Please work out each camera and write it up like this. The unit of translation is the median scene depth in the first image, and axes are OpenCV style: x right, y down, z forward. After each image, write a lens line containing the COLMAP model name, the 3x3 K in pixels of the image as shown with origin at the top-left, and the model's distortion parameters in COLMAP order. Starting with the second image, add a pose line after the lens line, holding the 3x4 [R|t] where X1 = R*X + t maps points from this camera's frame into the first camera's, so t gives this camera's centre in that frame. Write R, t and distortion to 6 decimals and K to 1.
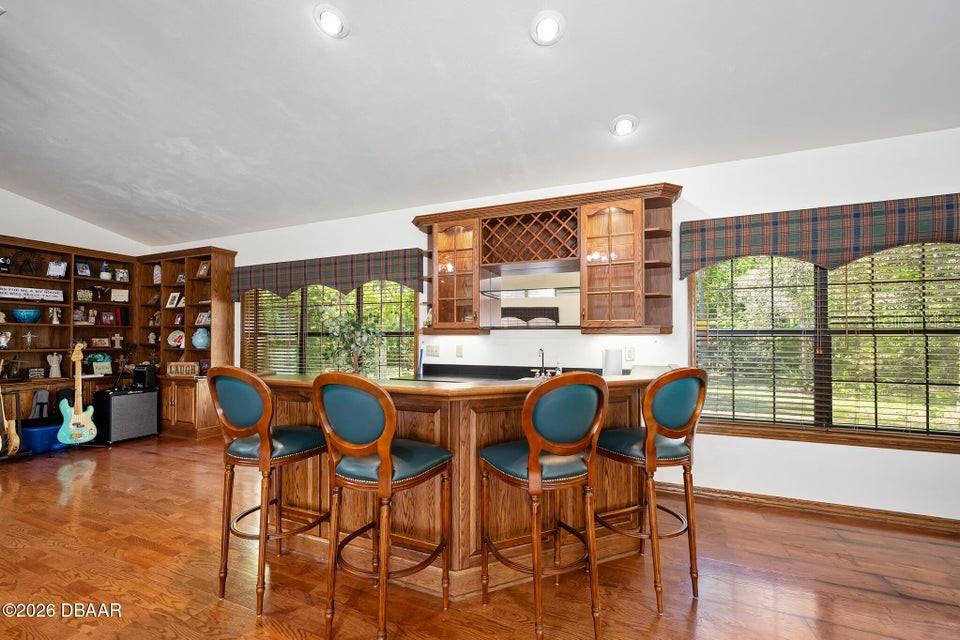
lens RADIAL K [[386.9, 0, 480.3], [0, 386.9, 334.8], [0, 0, 1]] dist [-0.002840, 0.000244]
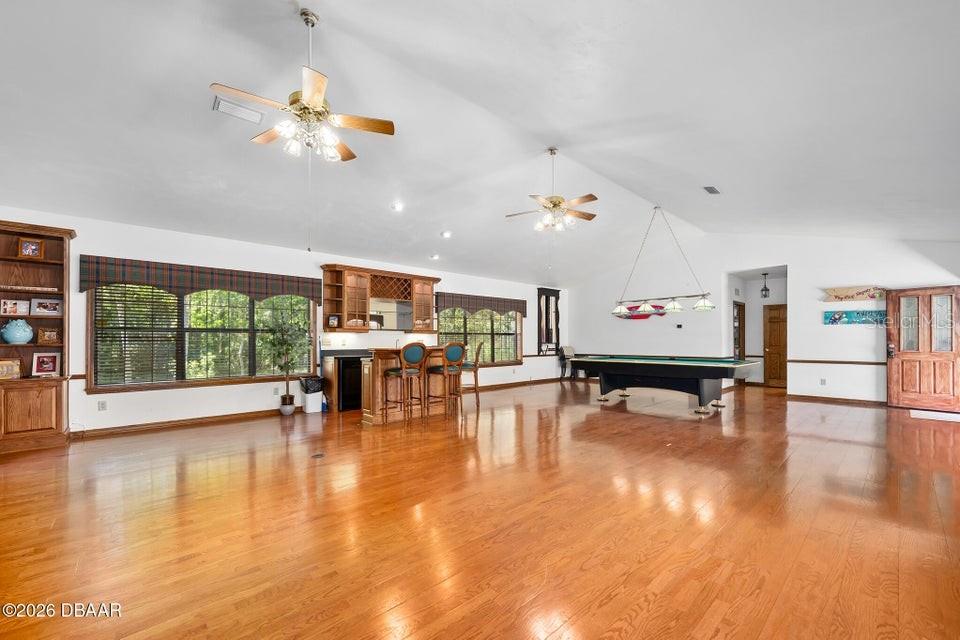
lens RADIAL K [[381.8, 0, 483.7], [0, 381.8, 337.2], [0, 0, 1]] dist [-0.002090, -0.000005]
pose [[0.419533, 0.006293, 0.907718, -1.080058], [-0.006946, 0.999969, -0.003722, 0.017449], [-0.907714, -0.004743, 0.419564, -0.239538]]
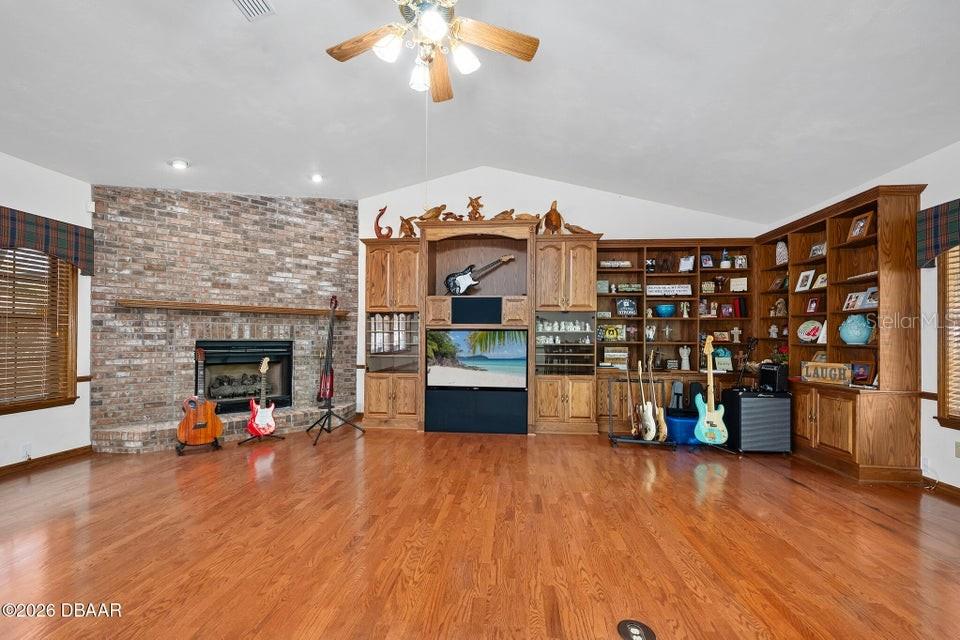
lens RADIAL K [[386.9, 0, 480.3], [0, 386.9, 334.8], [0, 0, 1]] dist [-0.002840, 0.000244]
pose [[0.298645, -0.005526, -0.954348, -0.277776], [0.003158, 0.999983, -0.004802, 0.020119], [0.954359, -0.001579, 0.298658, 0.168709]]
